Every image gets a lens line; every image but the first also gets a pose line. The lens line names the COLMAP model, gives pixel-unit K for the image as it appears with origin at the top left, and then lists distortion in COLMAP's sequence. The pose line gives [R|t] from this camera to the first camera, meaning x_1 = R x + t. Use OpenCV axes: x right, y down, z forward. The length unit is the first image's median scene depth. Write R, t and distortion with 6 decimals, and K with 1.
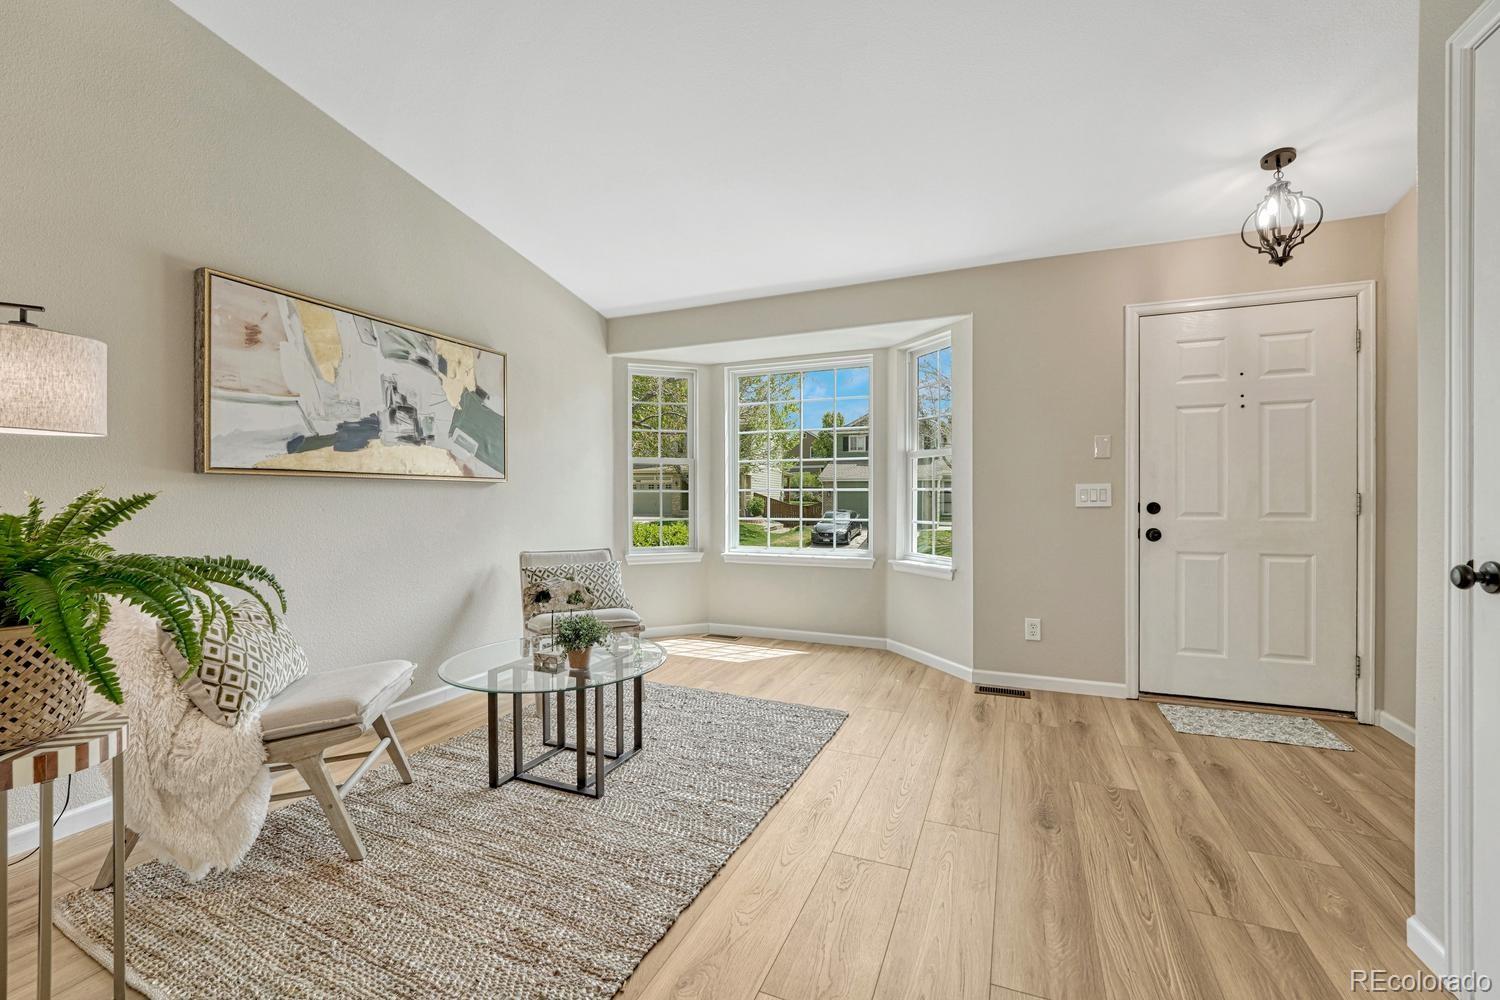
lens RADIAL K [[625.9, 0, 762.3], [0, 625.9, 501.1], [0, 0, 1]] dist [-0.008124, 0.000236]
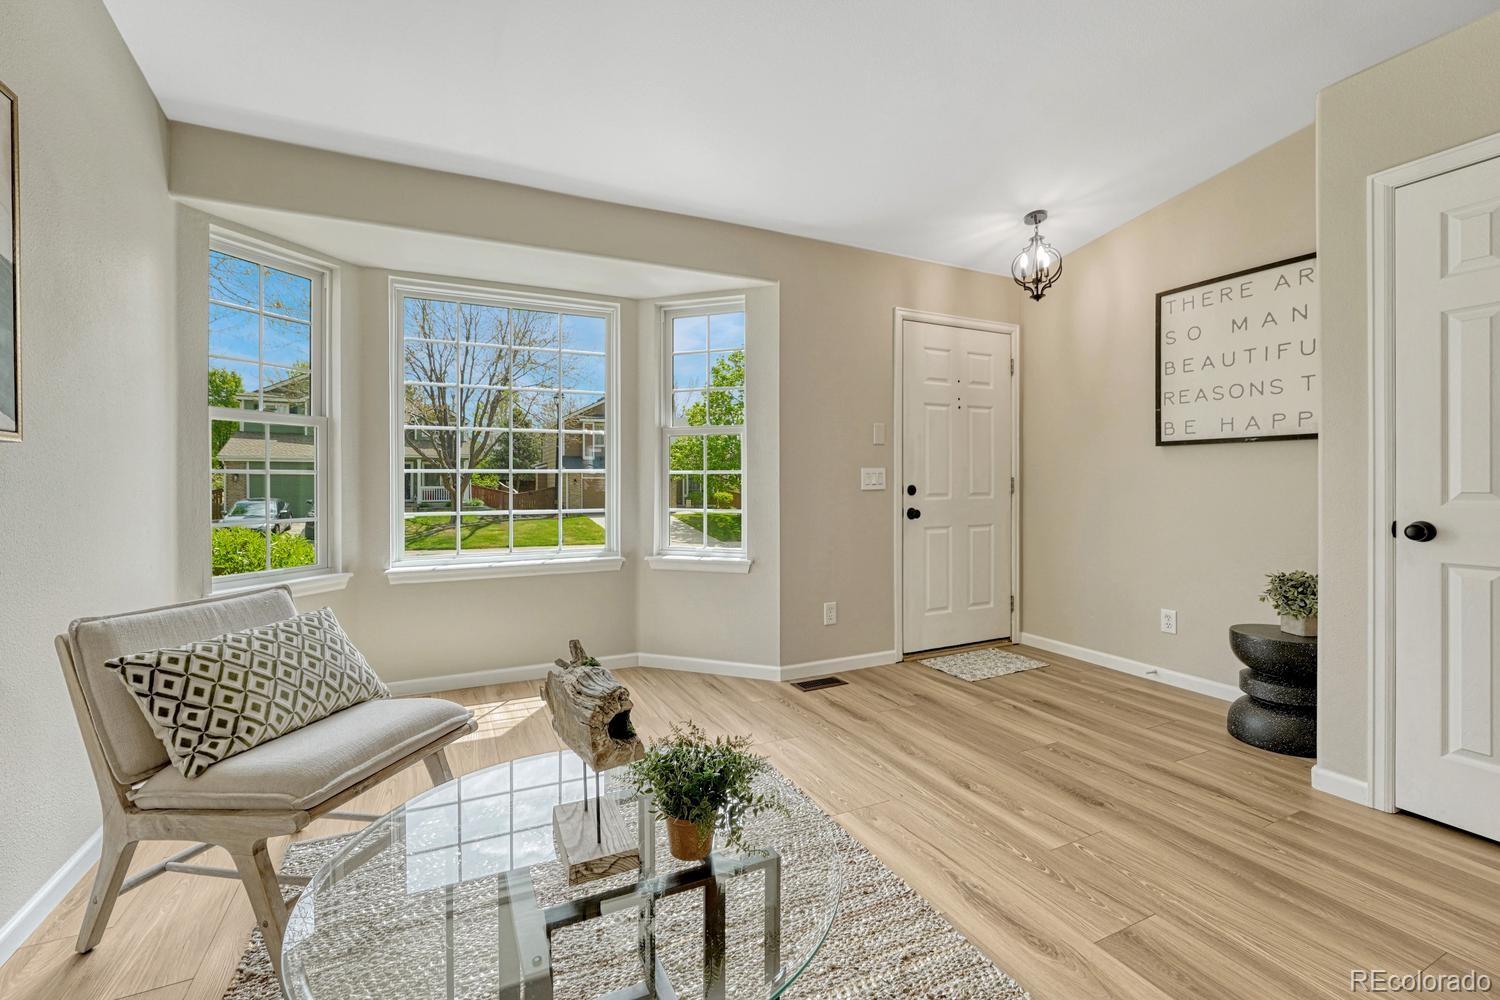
lens RADIAL K [[625.9, 0, 746.3], [0, 625.9, 485.1], [0, 0, 1]] dist [-0.008124, 0.000236]
pose [[0.672212, -0.005608, 0.740337, -0.416098], [0.006142, 0.999979, 0.001998, -0.002259], [-0.740333, 0.003203, 0.672233, 0.453154]]
